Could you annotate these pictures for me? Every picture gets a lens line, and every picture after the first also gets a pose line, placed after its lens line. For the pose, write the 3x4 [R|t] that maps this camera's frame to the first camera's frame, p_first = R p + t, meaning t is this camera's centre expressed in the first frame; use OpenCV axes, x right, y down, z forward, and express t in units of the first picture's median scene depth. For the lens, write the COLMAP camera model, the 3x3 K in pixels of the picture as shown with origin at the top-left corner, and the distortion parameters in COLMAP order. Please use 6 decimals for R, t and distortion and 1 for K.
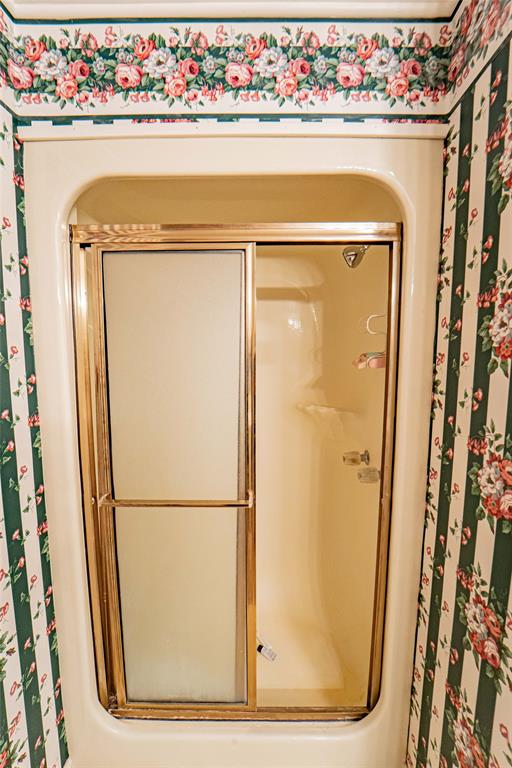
lens RADIAL K [[313.2, 0, 272.4], [0, 313.2, 381.4], [0, 0, 1]] dist [-0.021593, -0.000016]
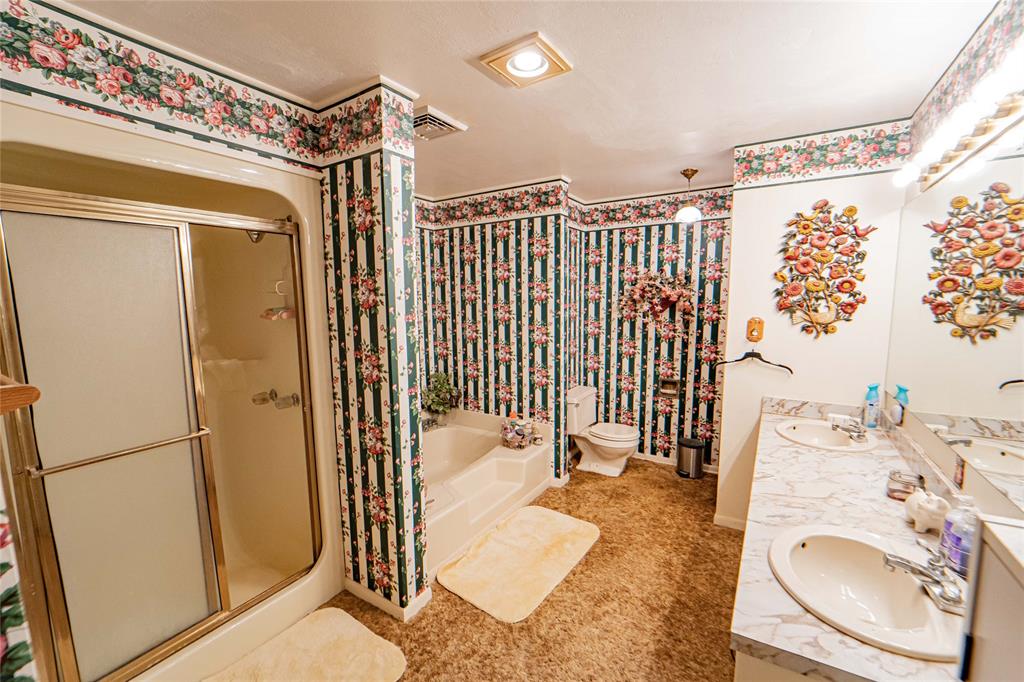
lens RADIAL K [[417.7, 0, 515.1], [0, 417.7, 350.2], [0, 0, 1]] dist [-0.021593, -0.000016]
pose [[0.520070, -0.112327, 0.846706, -0.926624], [0.094727, 0.992785, 0.073522, 0.072523], [-0.848855, 0.041969, 0.526957, -1.084641]]
